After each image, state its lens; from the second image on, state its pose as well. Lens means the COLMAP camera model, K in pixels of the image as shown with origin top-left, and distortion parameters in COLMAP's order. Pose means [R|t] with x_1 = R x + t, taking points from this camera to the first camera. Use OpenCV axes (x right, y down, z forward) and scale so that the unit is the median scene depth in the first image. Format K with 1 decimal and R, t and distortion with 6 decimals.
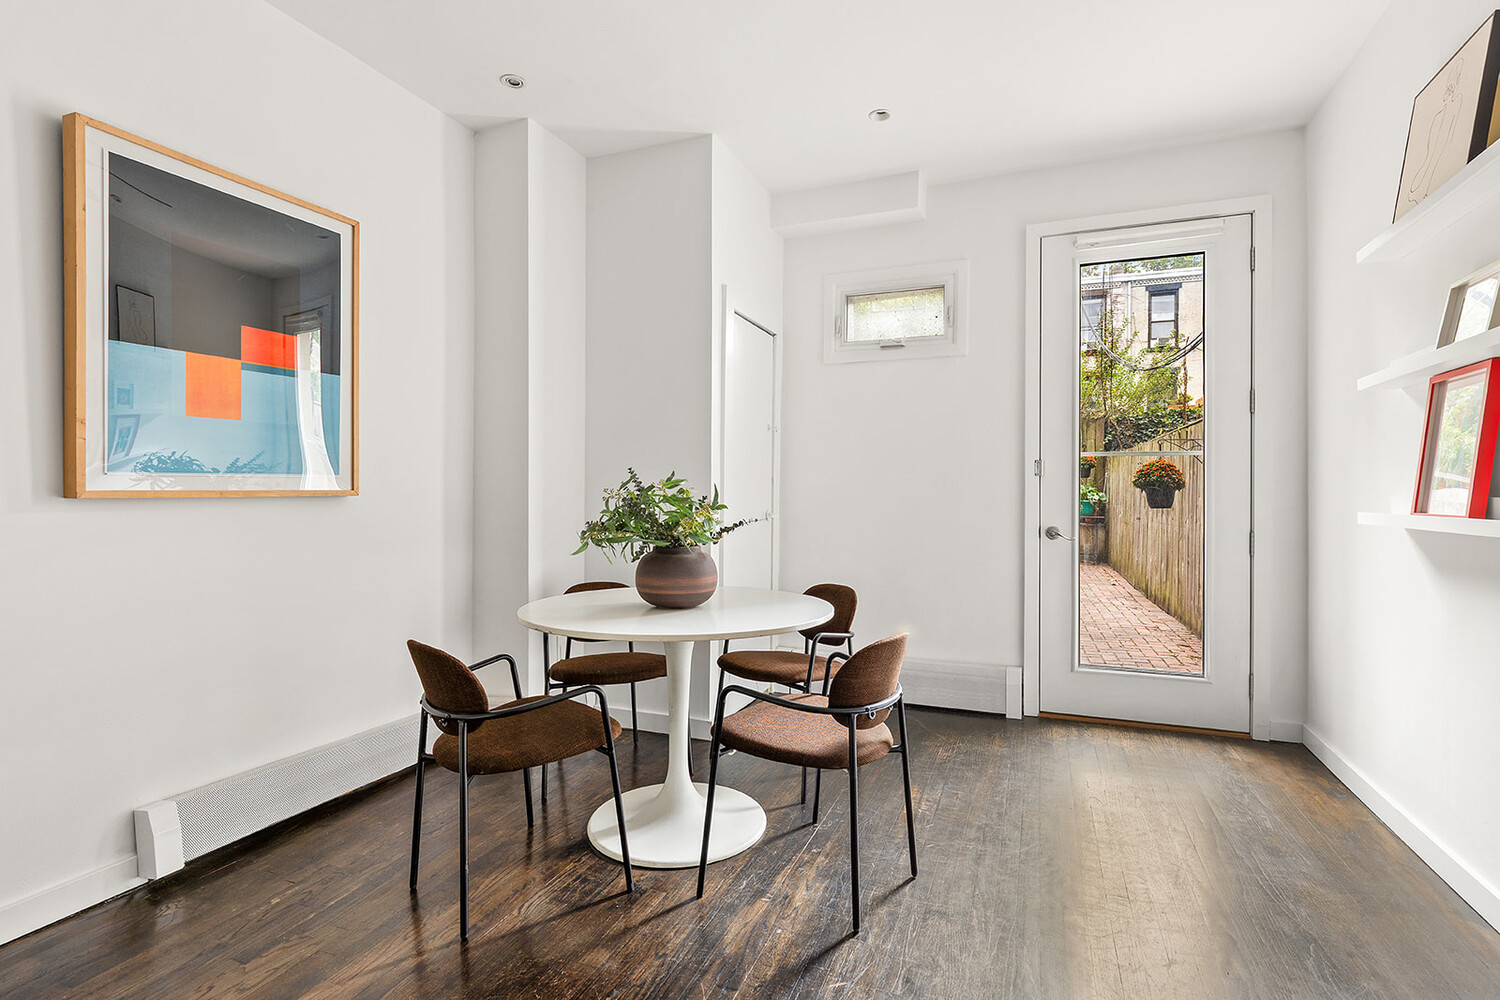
lens RADIAL K [[724.8, 0, 750.0], [0, 724.8, 500.0], [0, 0, 1]] dist [-0.011341, -0.000432]
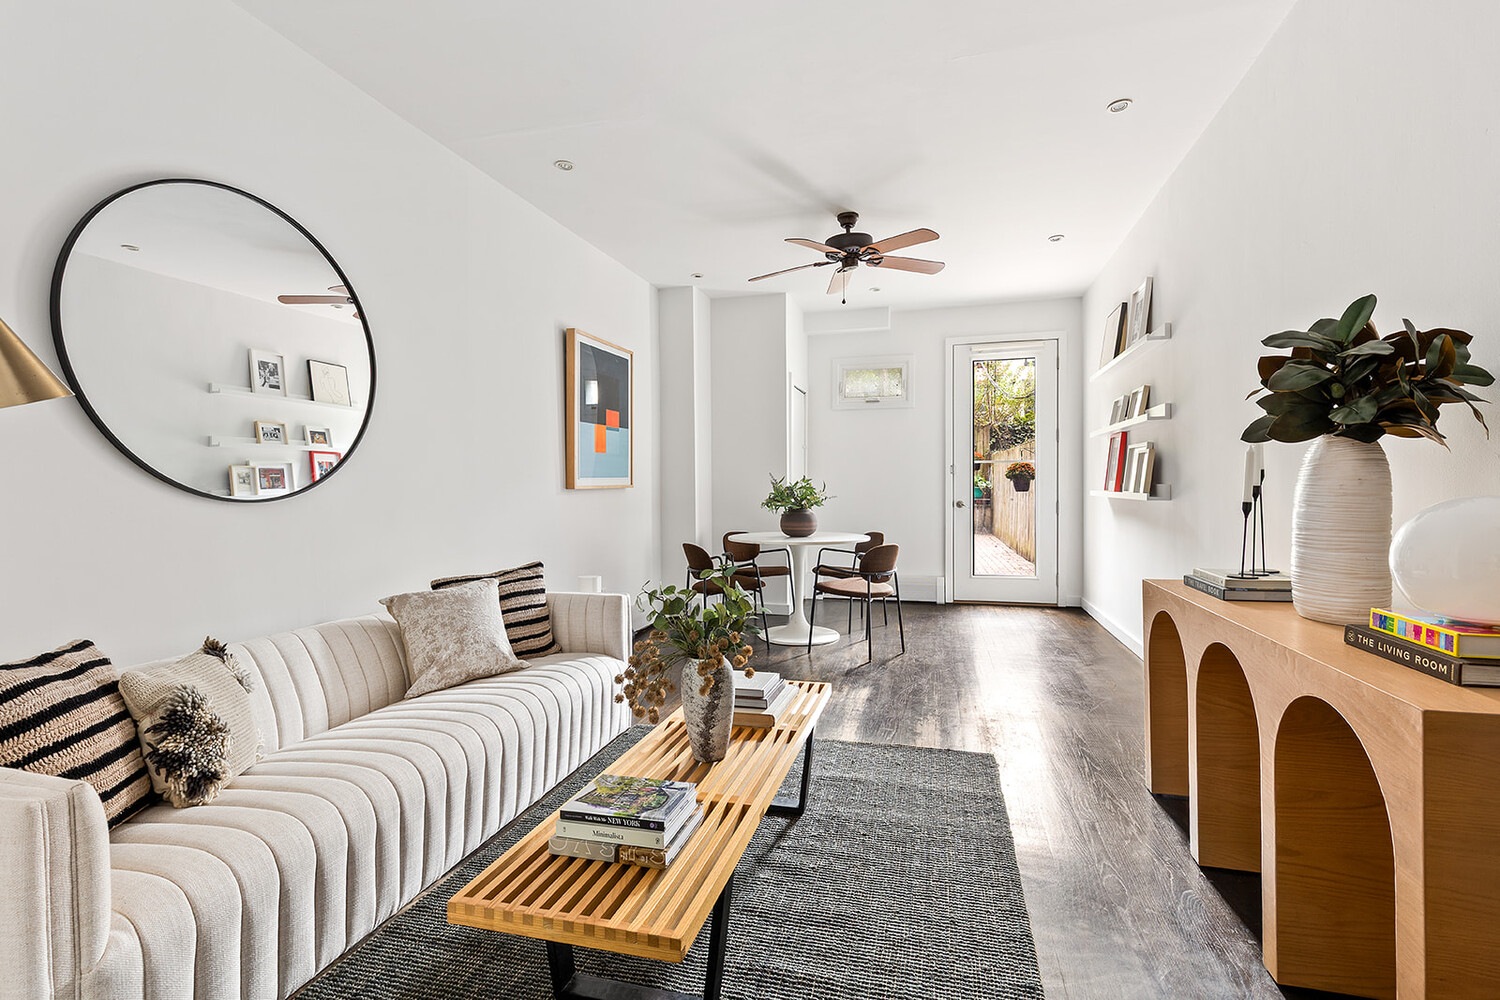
lens RADIAL K [[708.2, 0, 750.0], [0, 708.2, 500.0], [0, 0, 1]] dist [-0.000004, 0.000000]
pose [[0.992149, -0.011340, 0.124547, -0.333116], [0.009540, 0.999841, 0.015039, 0.001491], [-0.124698, -0.013732, 0.992100, -0.716591]]
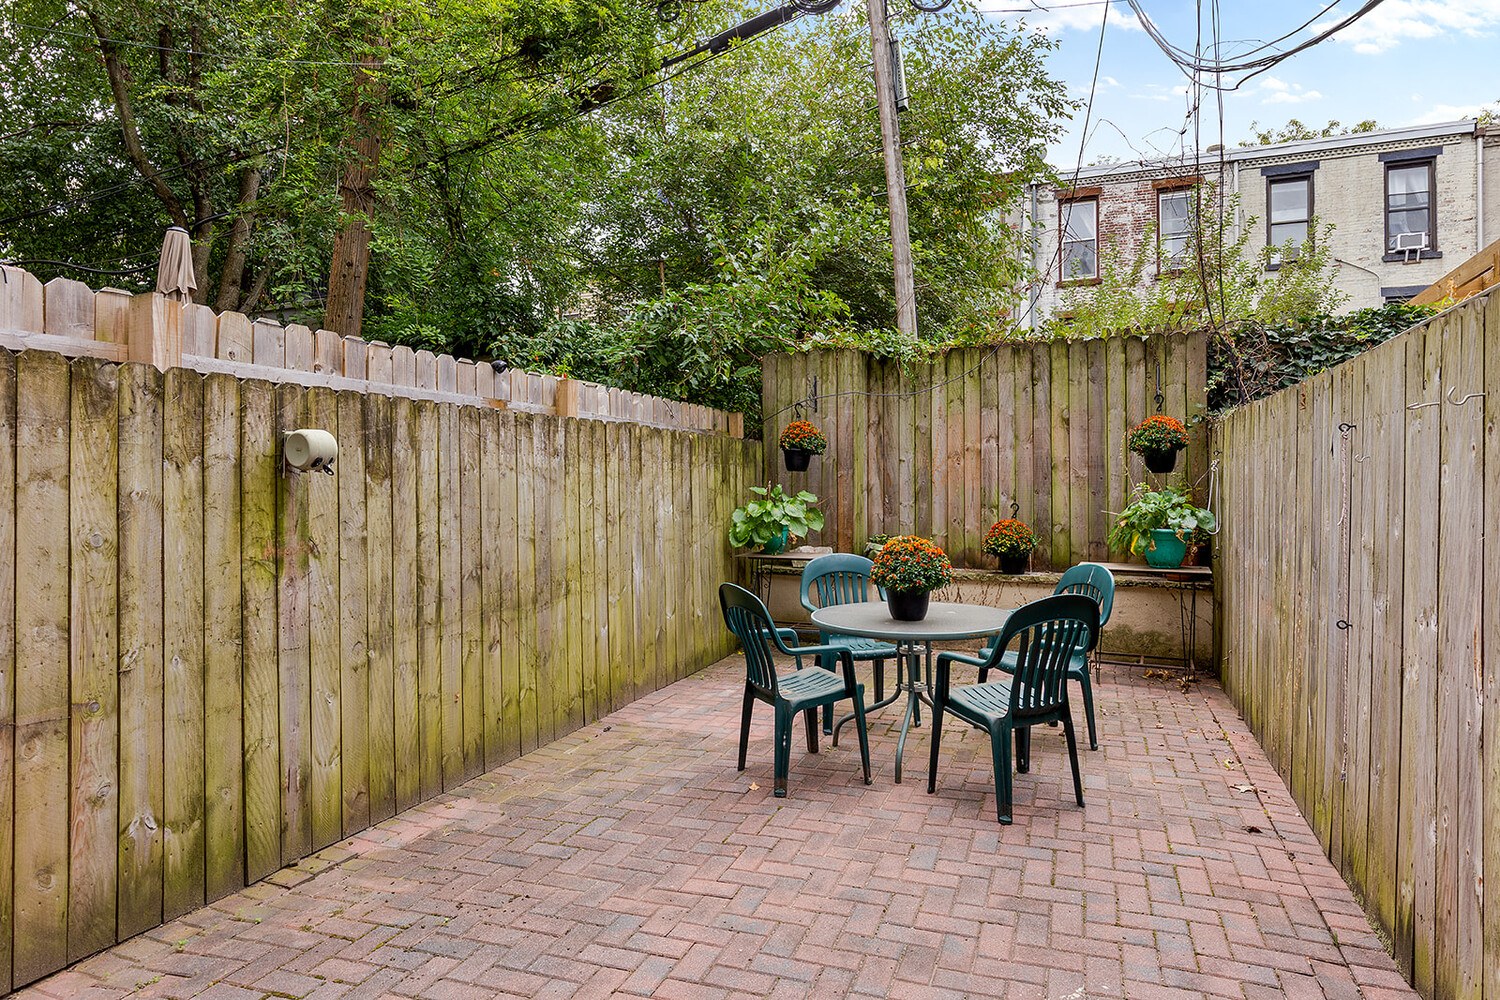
lens RADIAL K [[935.9, 0, 750.0], [0, 935.9, 500.0], [0, 0, 1]] dist [-0.027680, -0.000506]
pose [[0.999952, -0.005030, 0.008423, 0.636401], [0.005097, 0.999956, -0.007887, -0.034262], [-0.008383, 0.007930, 0.999933, 1.341132]]
